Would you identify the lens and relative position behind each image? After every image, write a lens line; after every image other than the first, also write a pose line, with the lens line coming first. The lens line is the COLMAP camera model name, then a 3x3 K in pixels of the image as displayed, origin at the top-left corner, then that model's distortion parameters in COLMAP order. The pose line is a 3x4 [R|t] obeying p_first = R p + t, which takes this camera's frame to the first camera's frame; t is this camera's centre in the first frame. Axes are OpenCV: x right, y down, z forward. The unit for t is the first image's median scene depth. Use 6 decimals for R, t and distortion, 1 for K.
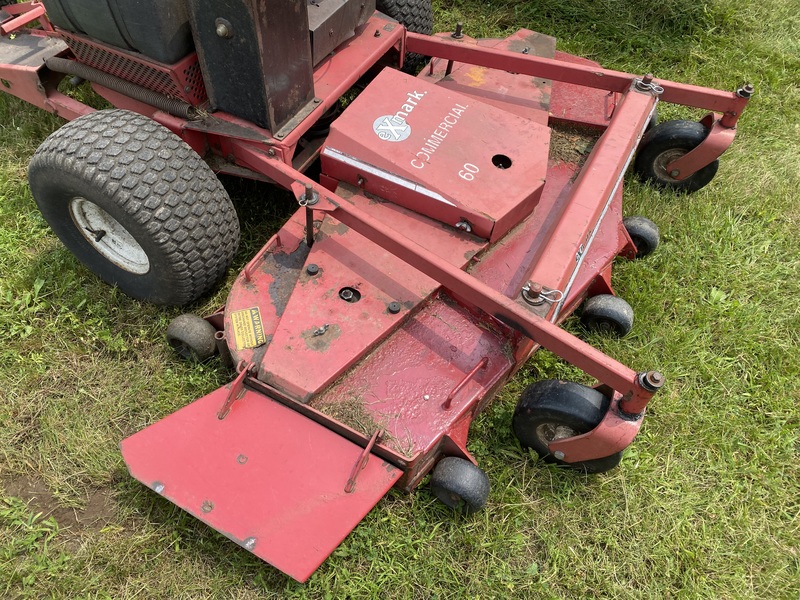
lens RADIAL K [[610.4, 0, 396.2], [0, 610.4, 302.4], [0, 0, 1]] dist [0.002007, -0.004165]
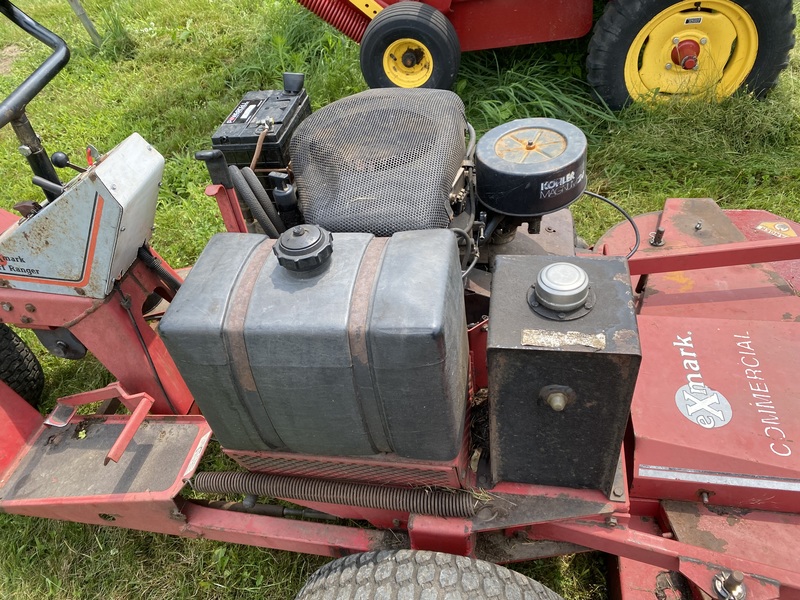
lens RADIAL K [[610.4, 0, 402.7], [0, 610.4, 297.7], [0, 0, 1]] dist [0.002007, -0.004165]
pose [[0.936717, -0.317399, 0.147715, -0.403173], [0.339909, 0.925565, -0.166706, -0.403228], [-0.083808, 0.206366, 0.974879, 0.308219]]
